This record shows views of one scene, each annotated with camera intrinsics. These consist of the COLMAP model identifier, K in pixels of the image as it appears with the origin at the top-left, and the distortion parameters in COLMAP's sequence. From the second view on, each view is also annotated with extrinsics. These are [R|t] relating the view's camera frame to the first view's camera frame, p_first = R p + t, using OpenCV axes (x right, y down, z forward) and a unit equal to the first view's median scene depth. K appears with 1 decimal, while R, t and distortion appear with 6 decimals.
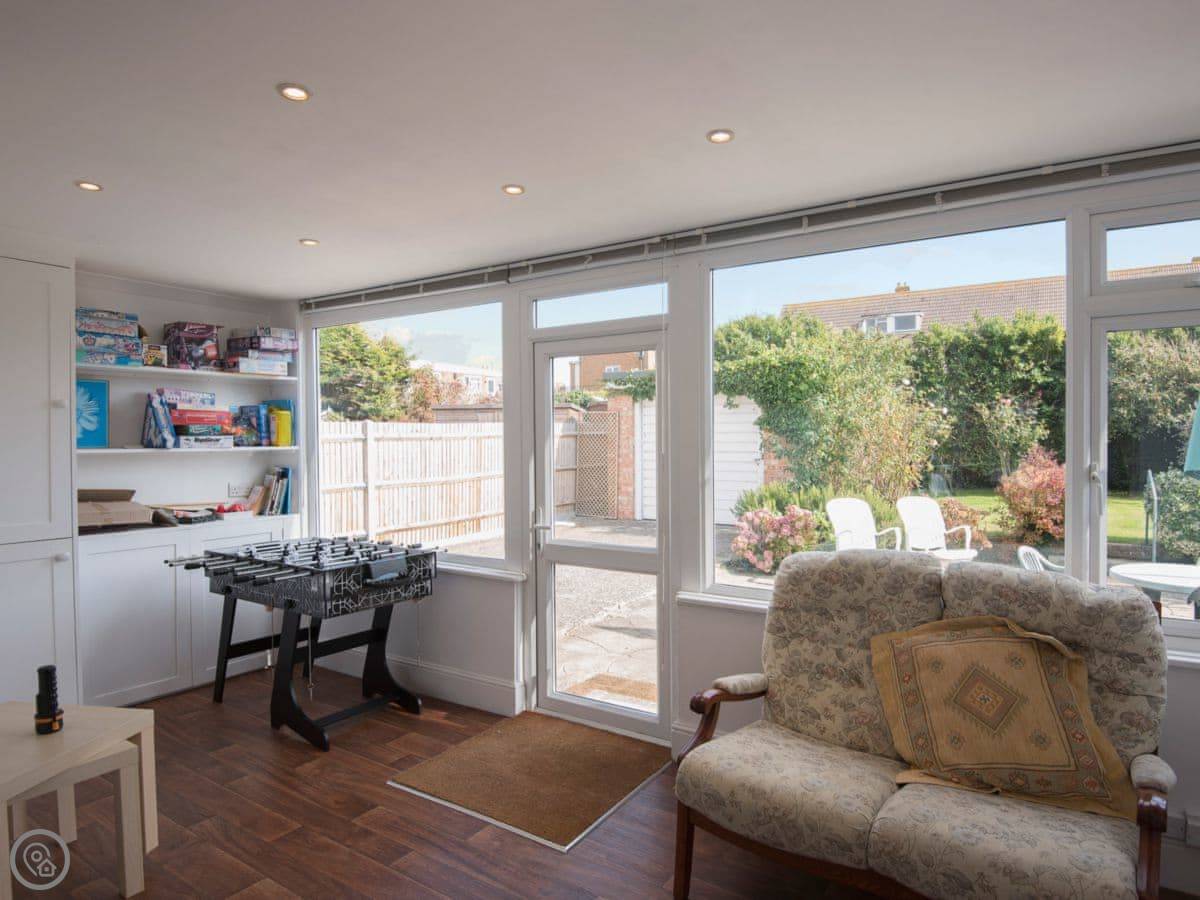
lens RADIAL K [[706.3, 0, 607.2], [0, 706.3, 445.3], [0, 0, 1]] dist [-0.007399, -0.008475]
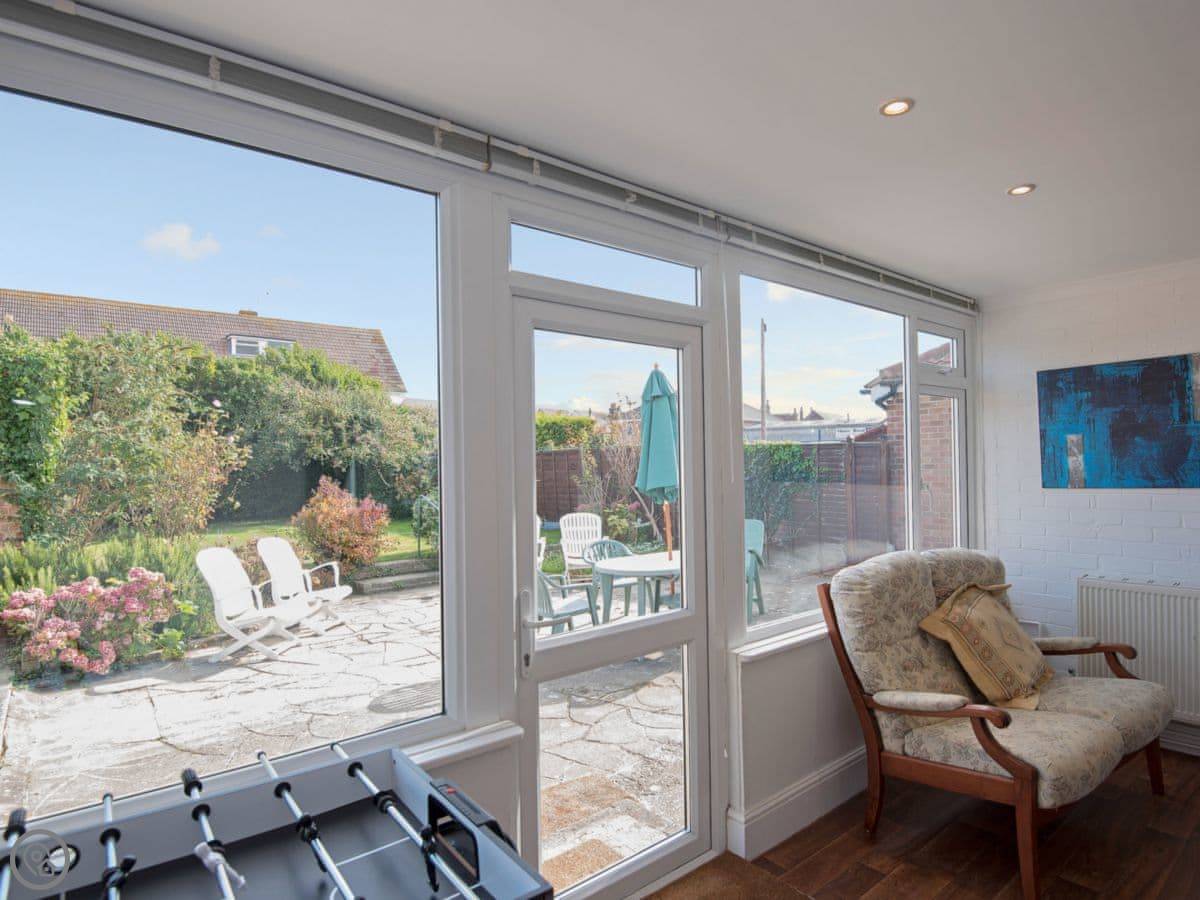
lens RADIAL K [[706.3, 0, 608.4], [0, 706.3, 455.8], [0, 0, 1]] dist [-0.007399, -0.008475]
pose [[0.256984, 0.009286, 0.966371, -0.288859], [0.023612, 0.999595, -0.015884, -0.003839], [-0.966127, 0.026900, 0.256660, 0.365172]]
